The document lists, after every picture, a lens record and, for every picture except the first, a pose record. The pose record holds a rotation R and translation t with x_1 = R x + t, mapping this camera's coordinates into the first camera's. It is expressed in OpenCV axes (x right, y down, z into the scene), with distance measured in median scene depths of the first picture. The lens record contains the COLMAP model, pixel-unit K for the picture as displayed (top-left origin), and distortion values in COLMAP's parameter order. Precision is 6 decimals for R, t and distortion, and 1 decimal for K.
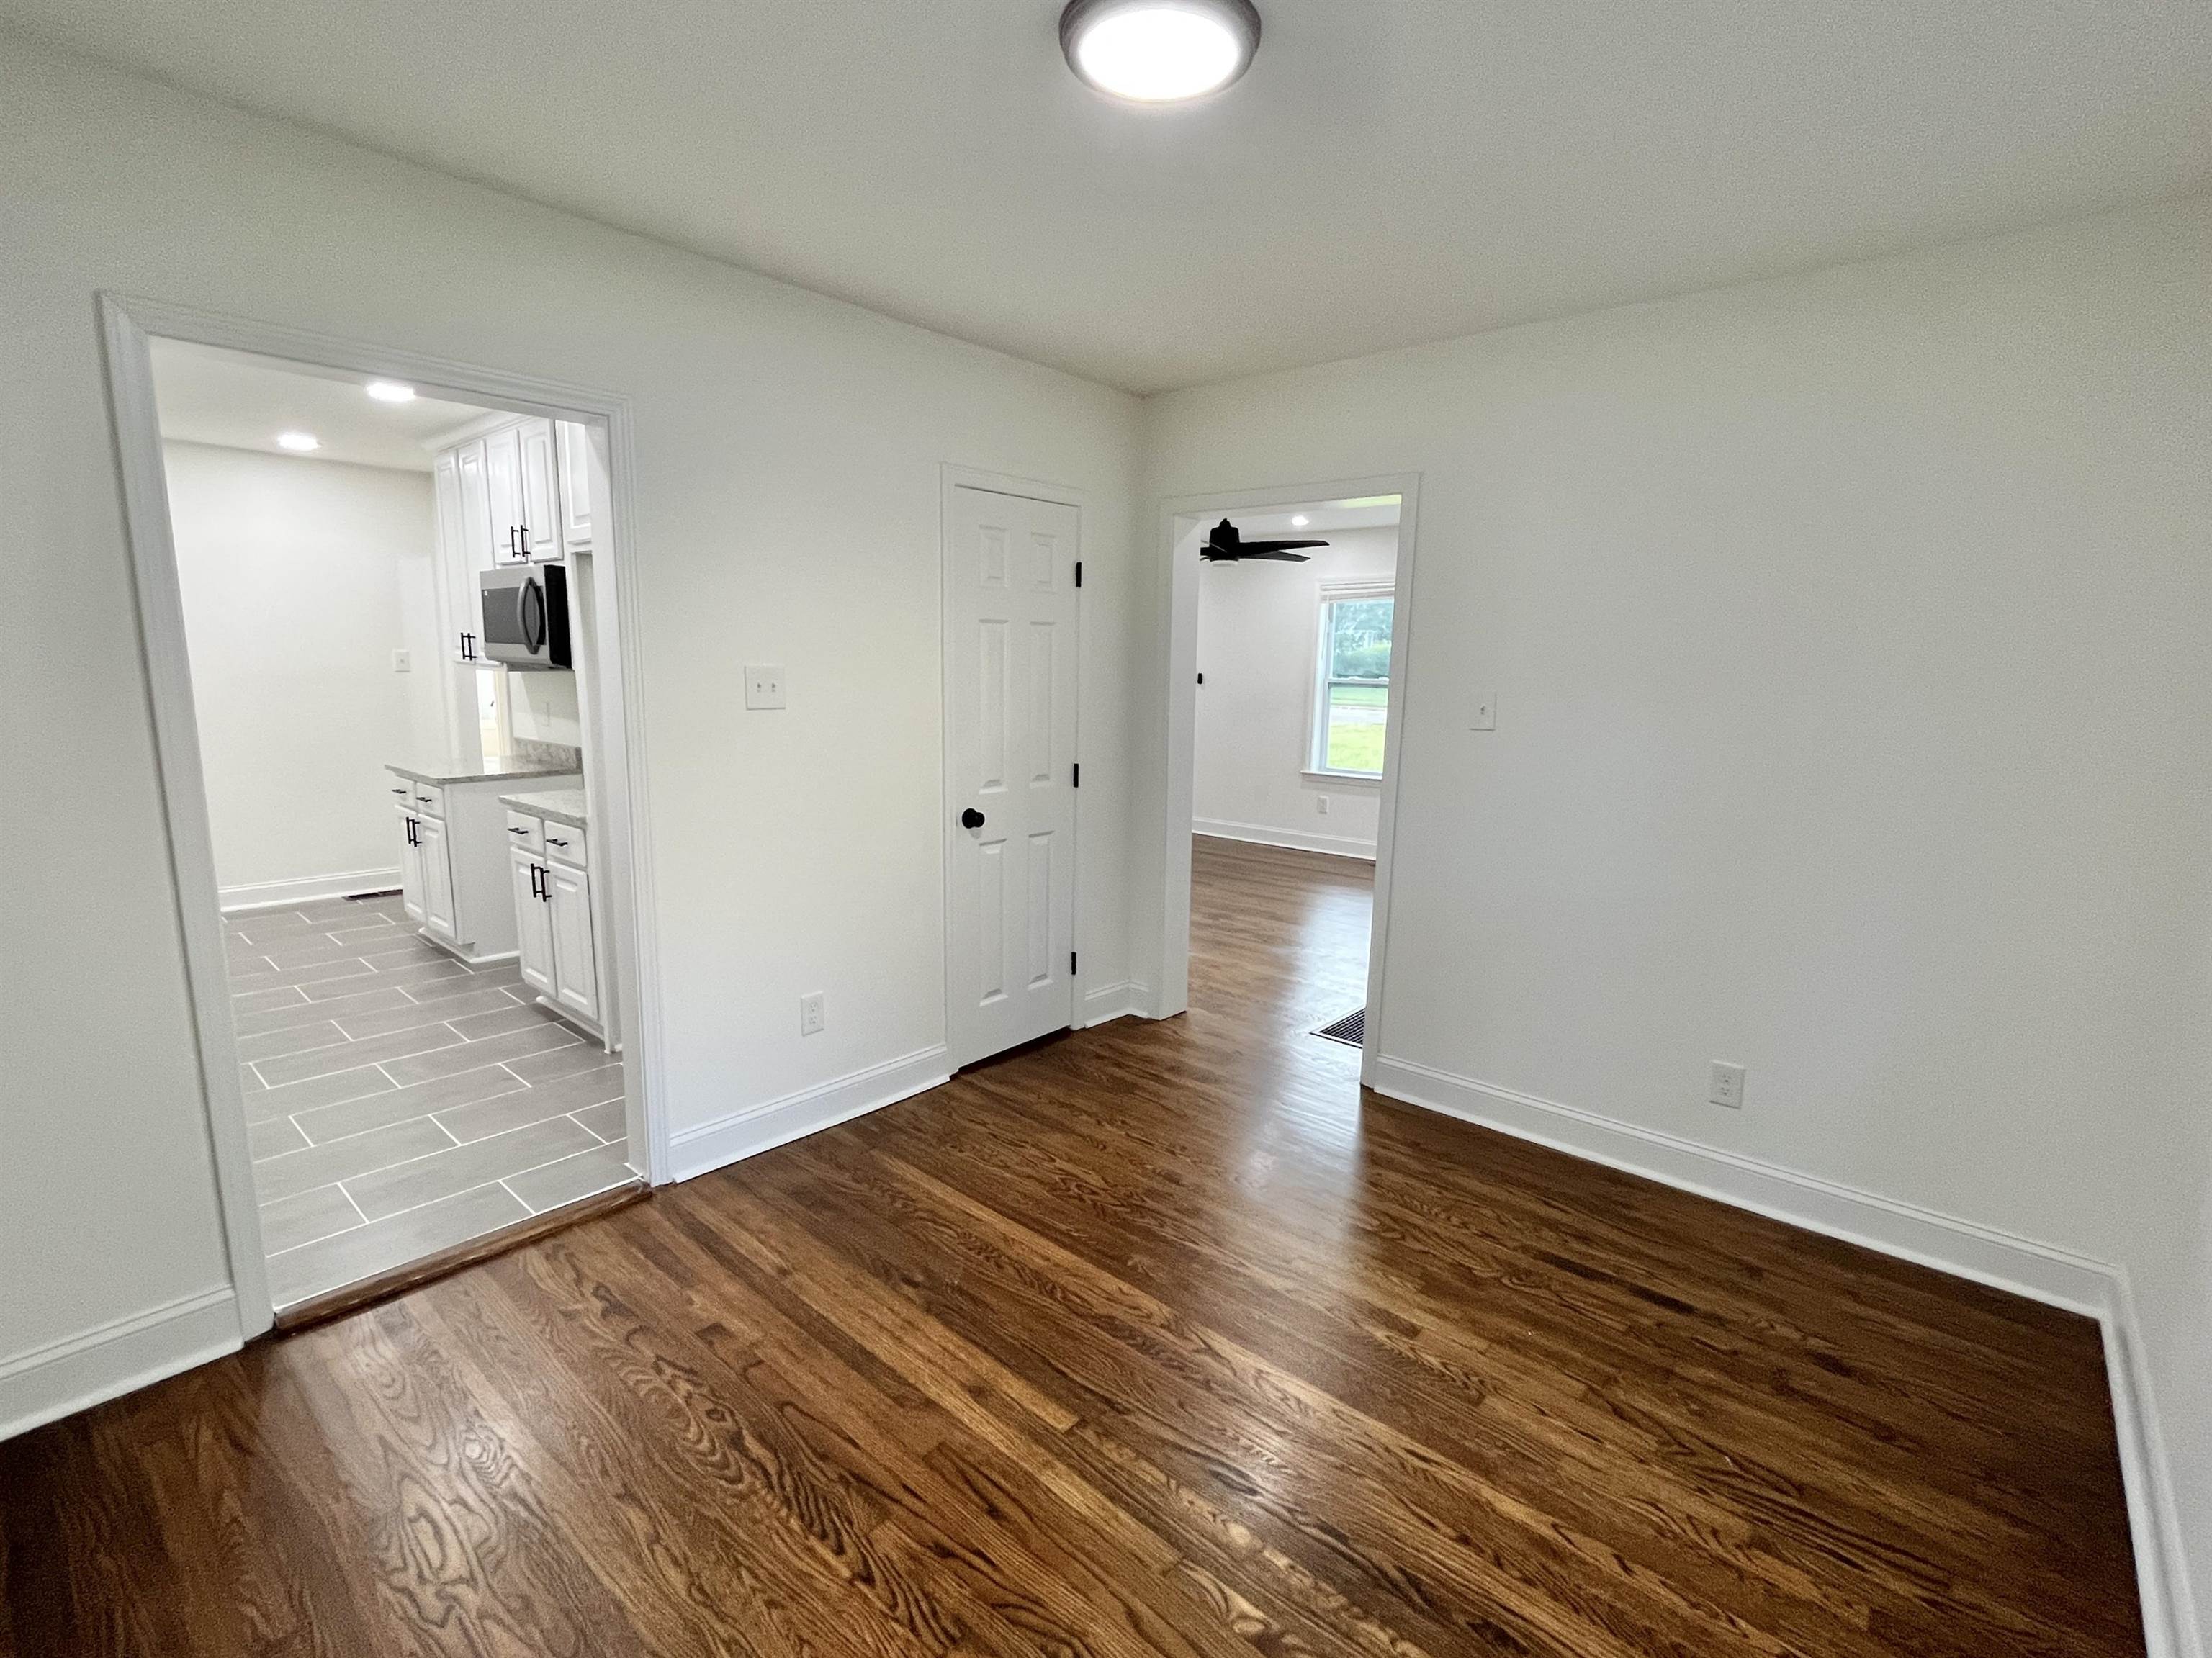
lens RADIAL K [[978.1, 0, 1102.7], [0, 978.1, 821.1], [0, 0, 1]] dist [-0.002454, -0.000073]
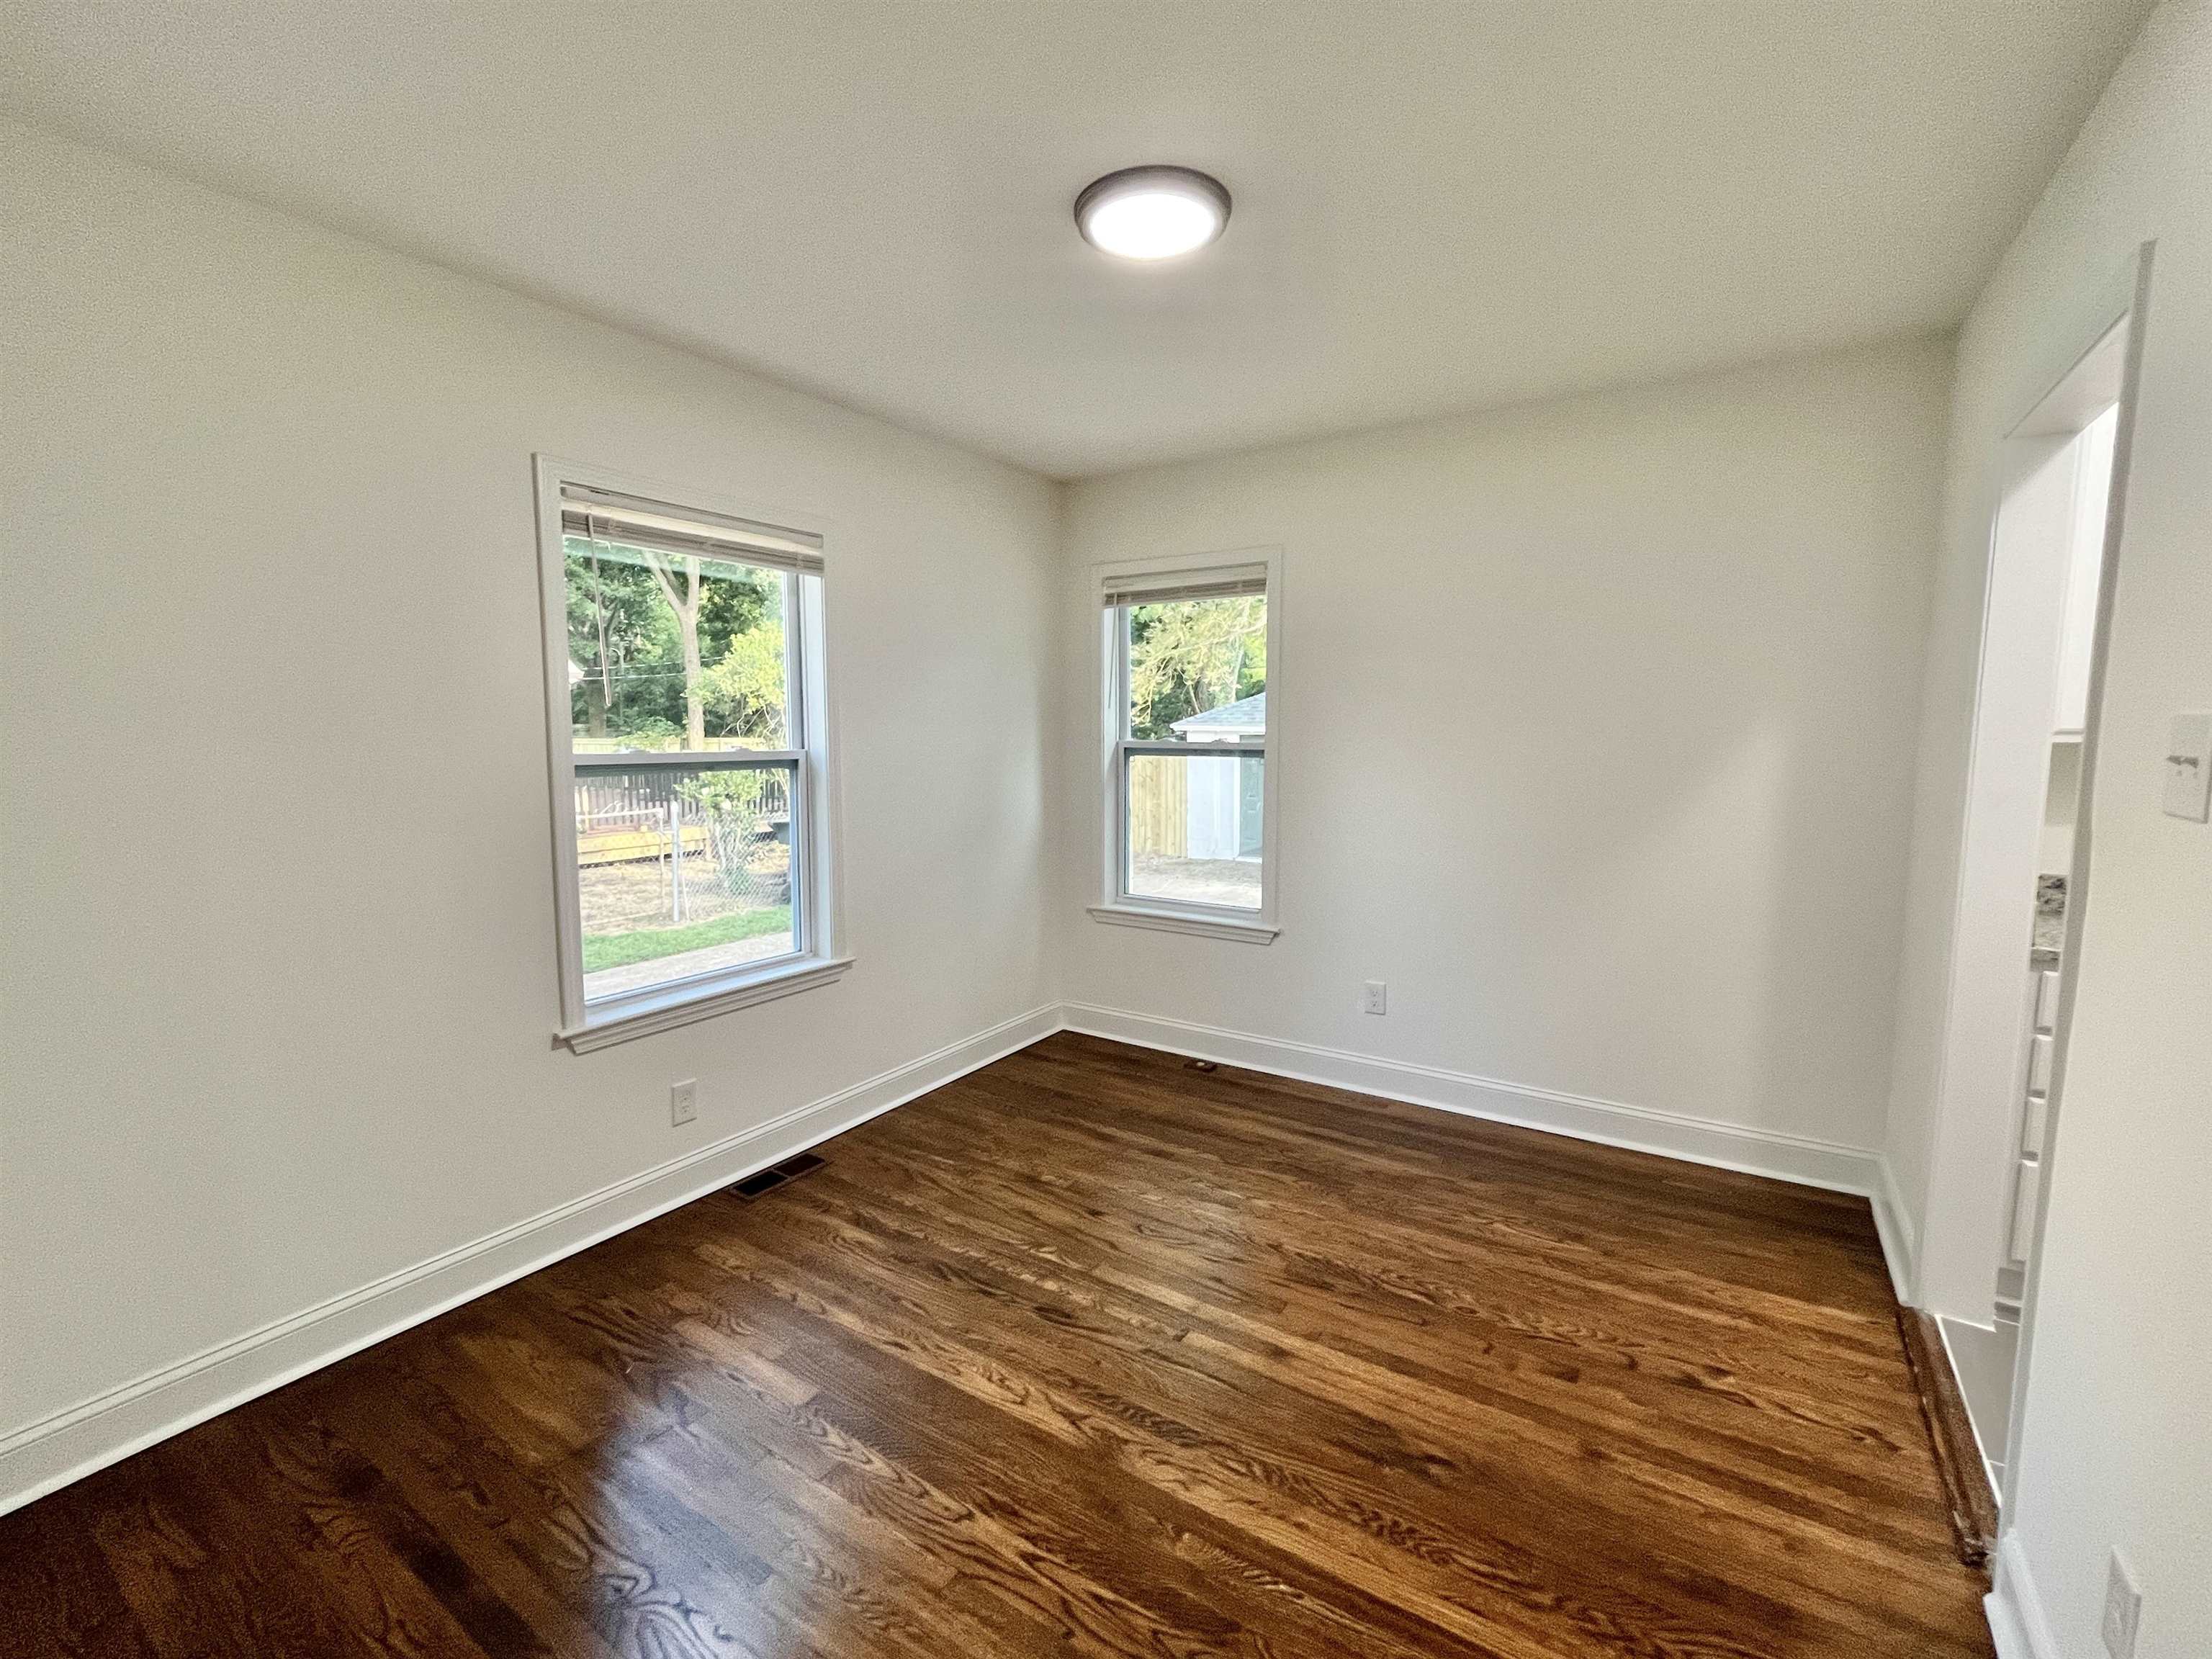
lens RADIAL K [[978.2, 0, 1096.2], [0, 978.2, 835.7], [0, 0, 1]] dist [-0.002454, -0.000073]
pose [[-0.989820, -0.005130, -0.142235, 0.233134], [-0.045119, 0.959116, 0.279392, -0.276305], [0.134987, 0.282966, -0.949584, 1.806995]]
